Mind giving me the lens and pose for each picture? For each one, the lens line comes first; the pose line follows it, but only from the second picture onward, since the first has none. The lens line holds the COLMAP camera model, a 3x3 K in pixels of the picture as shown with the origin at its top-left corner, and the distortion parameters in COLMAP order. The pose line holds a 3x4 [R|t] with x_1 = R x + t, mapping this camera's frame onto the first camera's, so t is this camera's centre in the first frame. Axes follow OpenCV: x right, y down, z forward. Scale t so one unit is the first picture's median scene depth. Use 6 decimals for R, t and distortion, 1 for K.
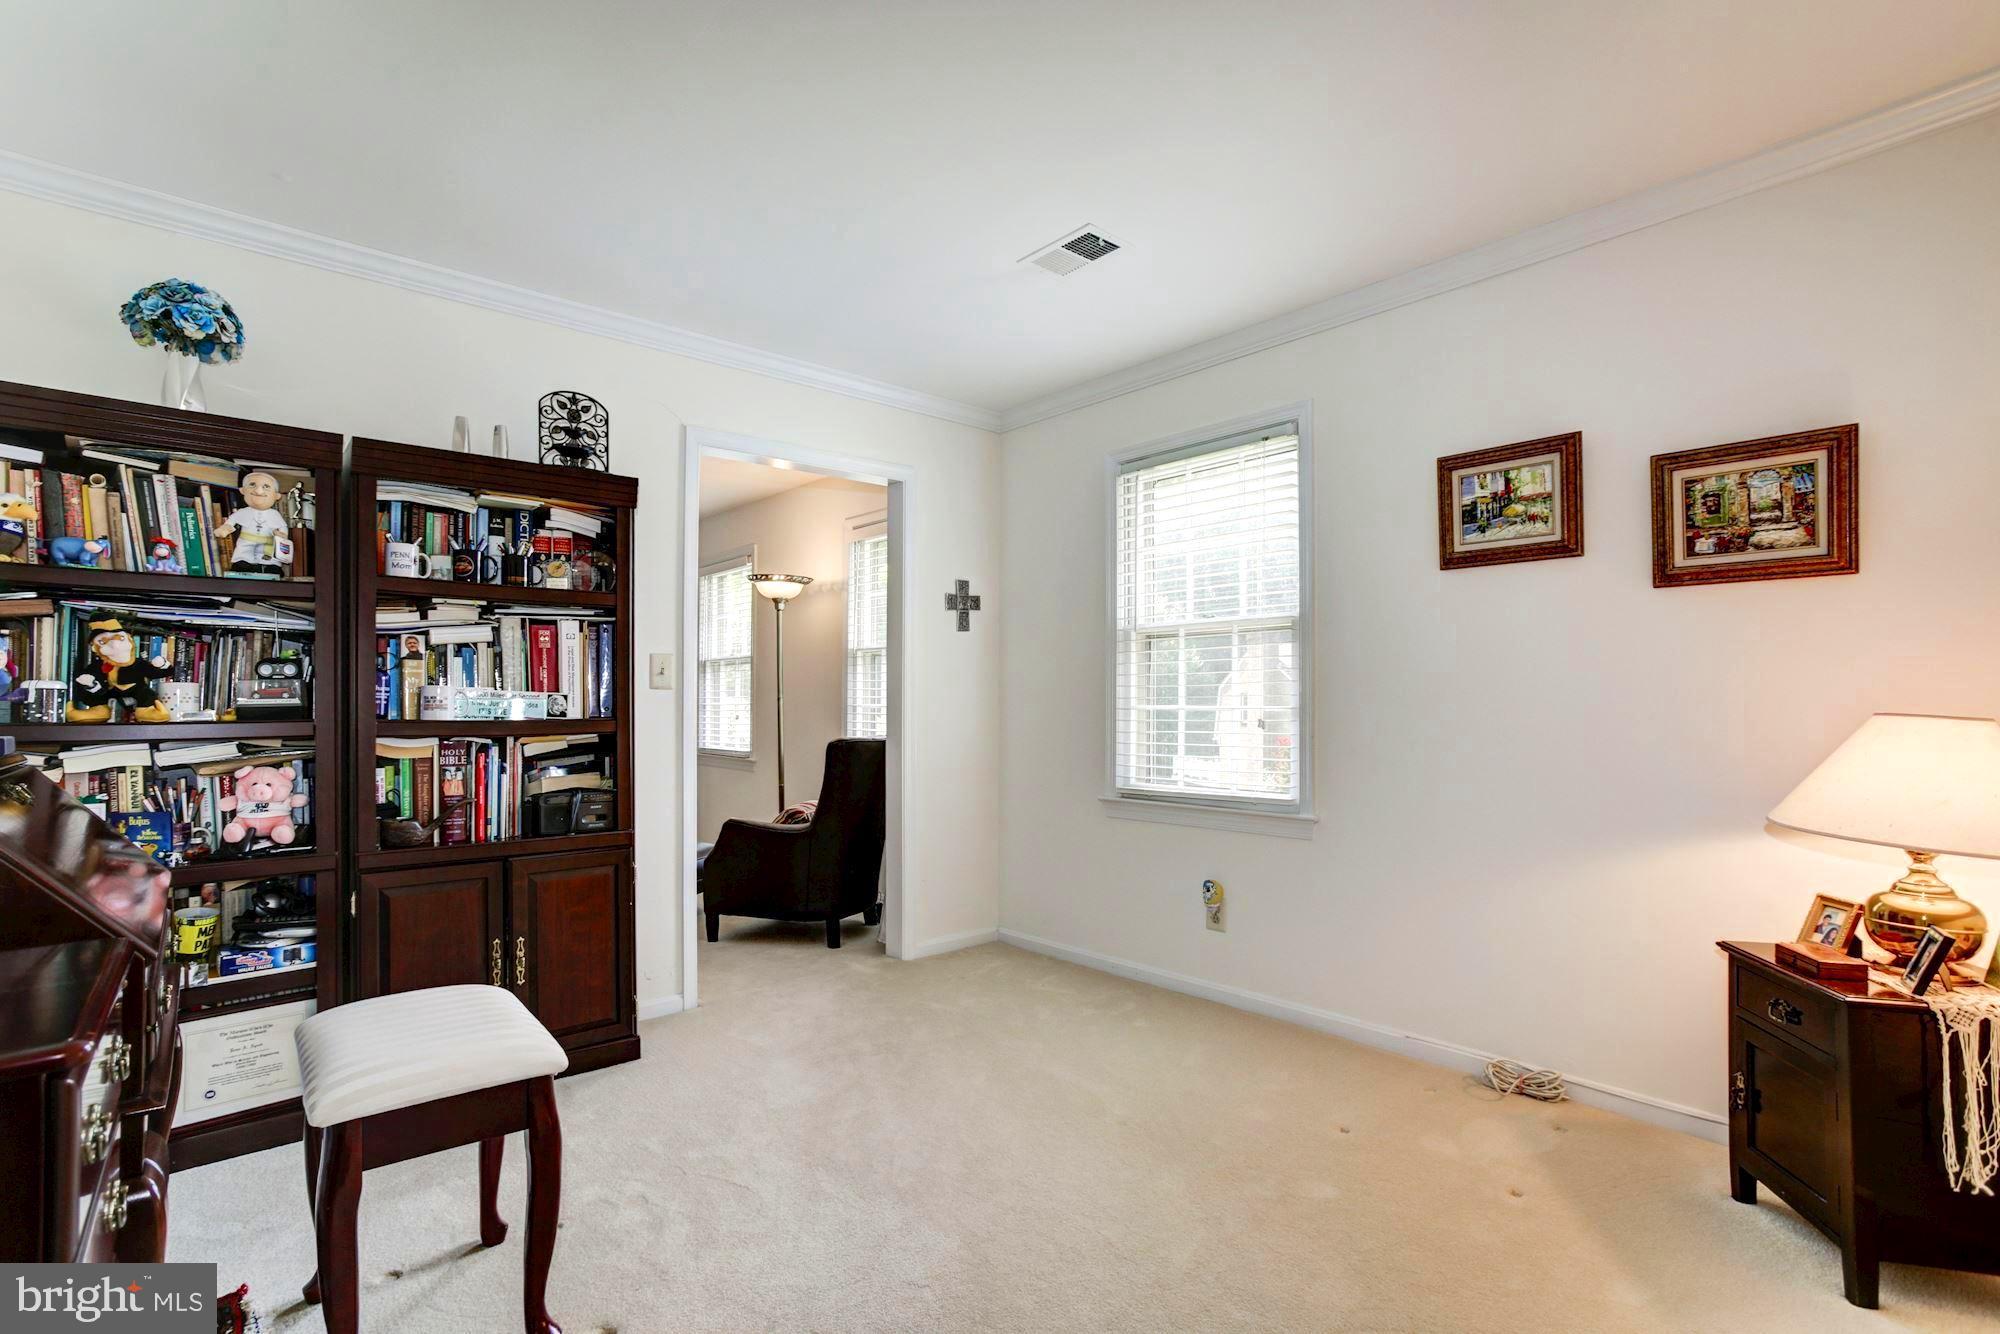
lens RADIAL K [[908.6, 0, 1004.0], [0, 908.6, 723.6], [0, 0, 1]] dist [0.003033, 0.001226]
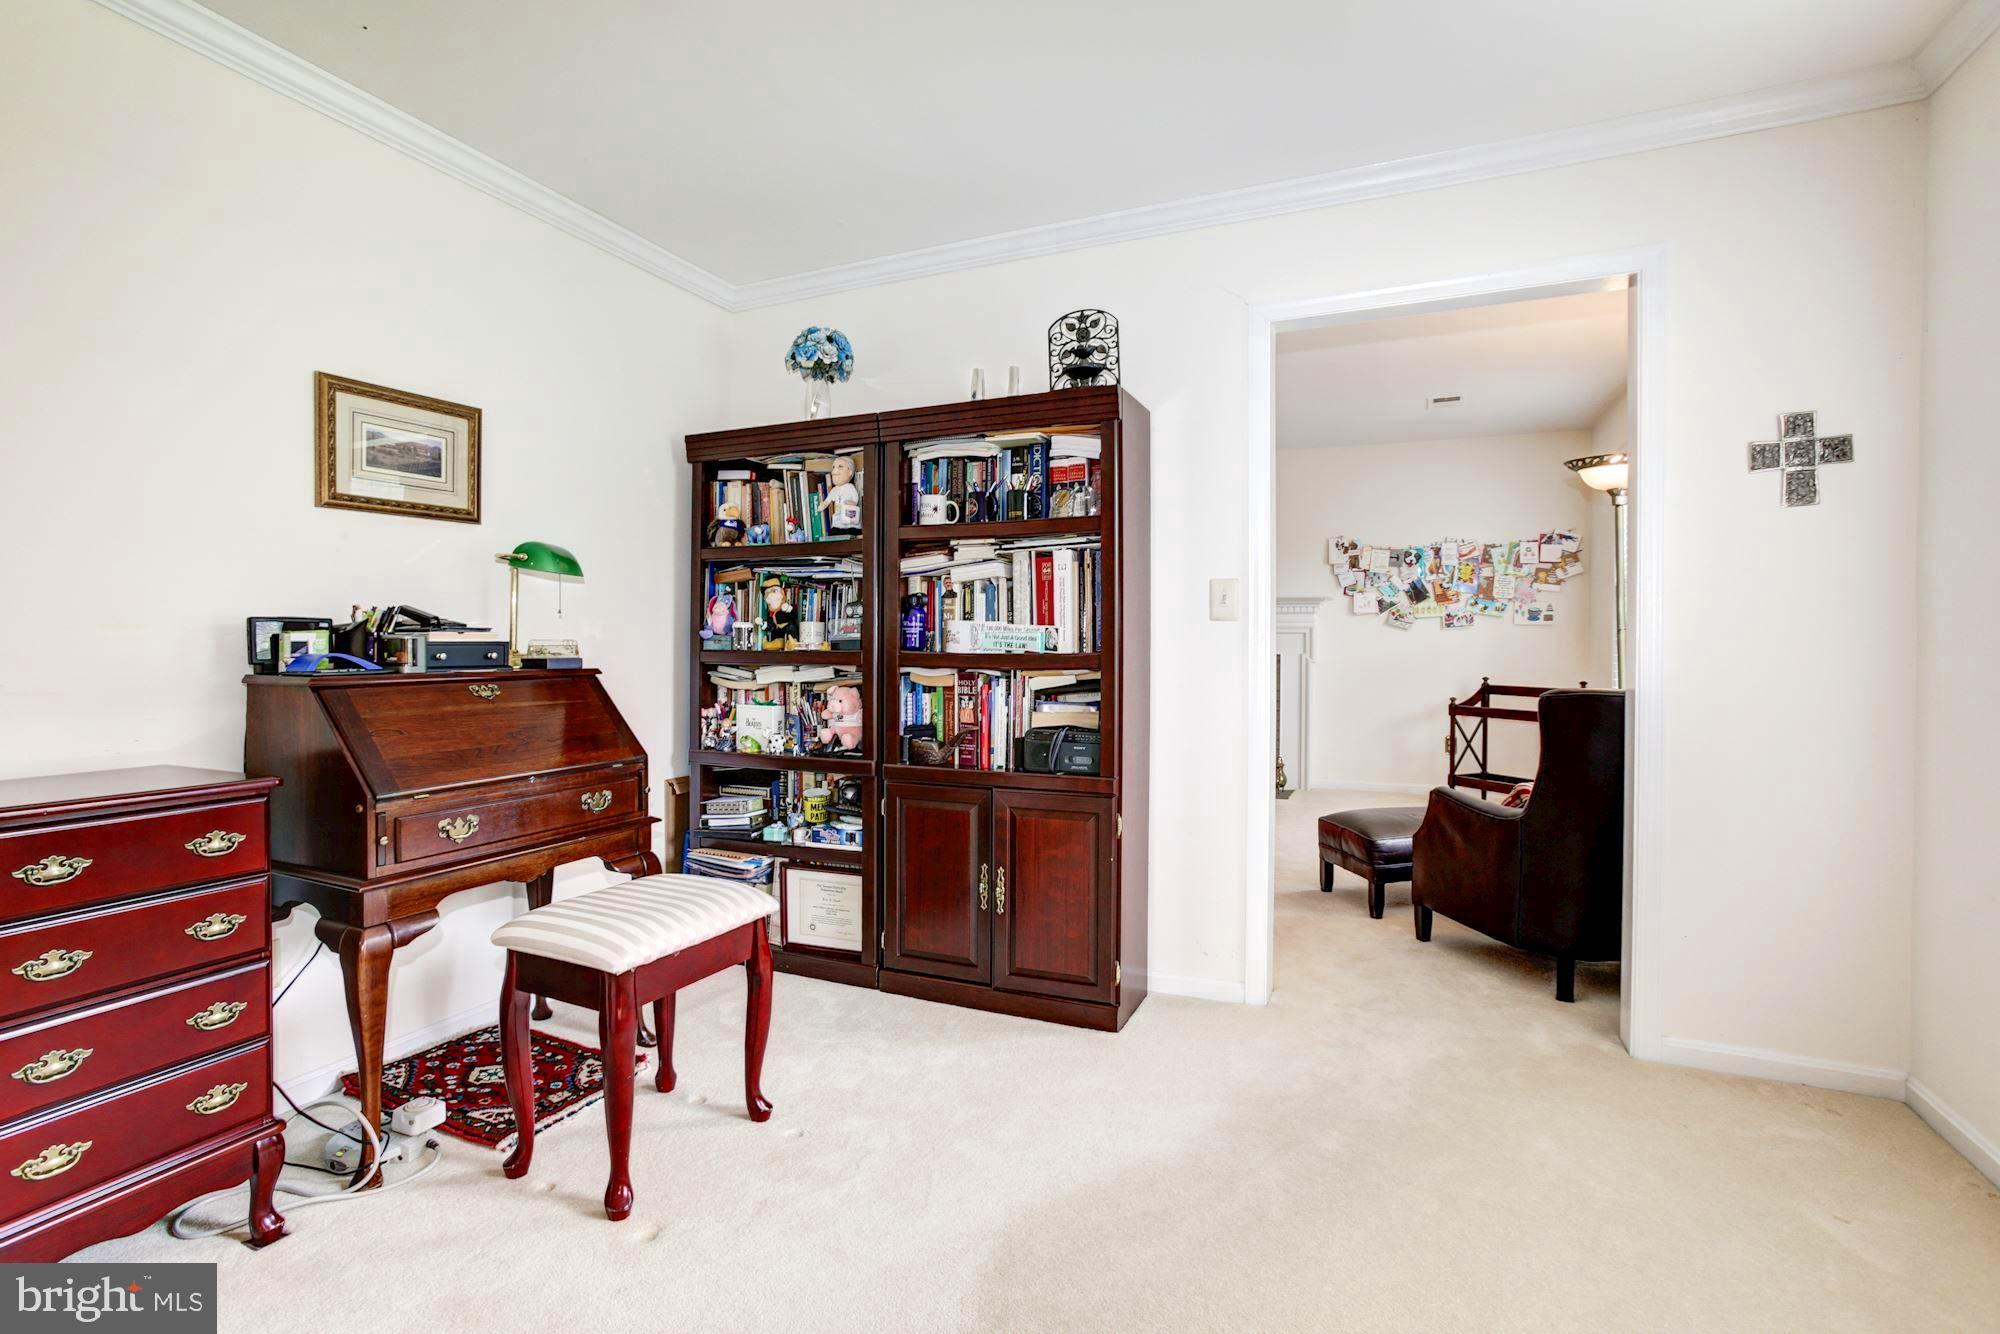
lens RADIAL K [[947.9, 0, 992.5], [0, 947.9, 661.0], [0, 0, 1]] dist [-0.051776, 0.026670]
pose [[0.433848, 0.022820, -0.900697, 0.408021], [-0.019712, 0.999680, 0.015833, -0.012033], [0.900770, 0.010886, 0.434159, 0.528022]]
